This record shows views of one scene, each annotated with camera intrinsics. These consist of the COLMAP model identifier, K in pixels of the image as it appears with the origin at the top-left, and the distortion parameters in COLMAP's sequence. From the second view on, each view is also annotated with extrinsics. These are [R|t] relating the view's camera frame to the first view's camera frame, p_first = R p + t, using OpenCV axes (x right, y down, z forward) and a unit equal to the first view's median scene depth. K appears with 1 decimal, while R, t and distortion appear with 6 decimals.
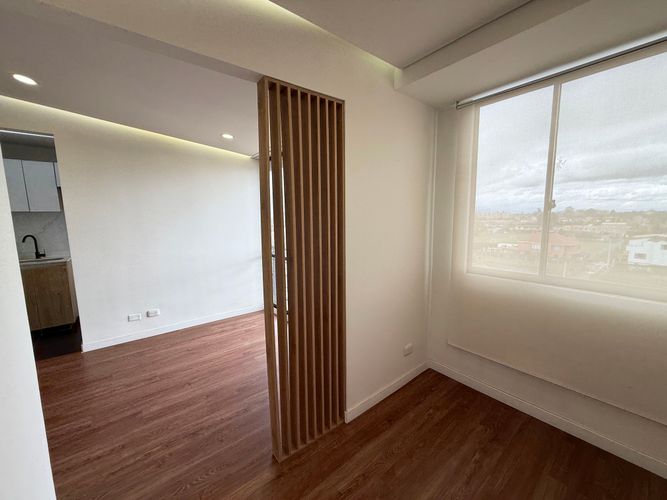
lens RADIAL K [[265.7, 0, 332.1], [0, 265.7, 247.9], [0, 0, 1]] dist [0.001200, -0.000676]
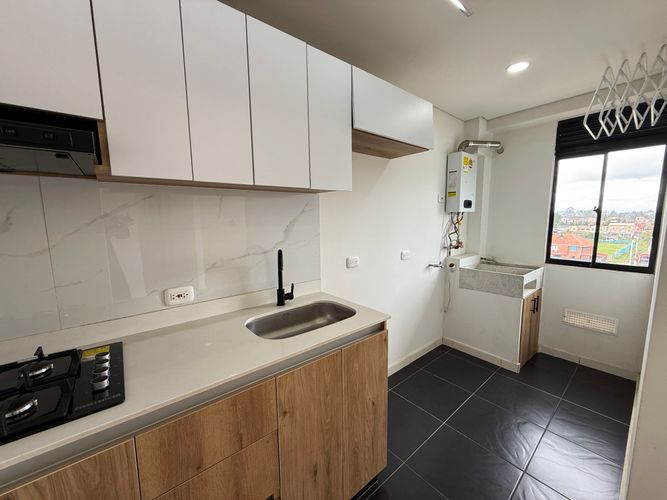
lens RADIAL K [[265.7, 0, 333.1], [0, 265.7, 250.5], [0, 0, 1]] dist [0.001200, -0.000676]
pose [[0.999989, -0.001123, 0.004592, -1.016727], [0.001091, 0.999974, 0.007075, -0.047976], [-0.004600, -0.007070, 0.999964, 0.576331]]
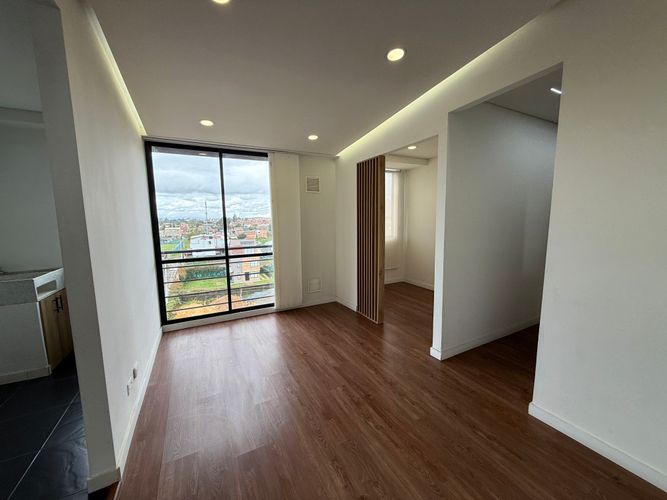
lens RADIAL K [[265.7, 0, 332.3], [0, 265.7, 250.3], [0, 0, 1]] dist [0.001200, -0.000676]
pose [[0.202649, -0.109150, 0.973149, -1.022951], [0.125384, 0.988481, 0.084760, -0.014826], [-0.971191, 0.104841, 0.214000, 0.374760]]
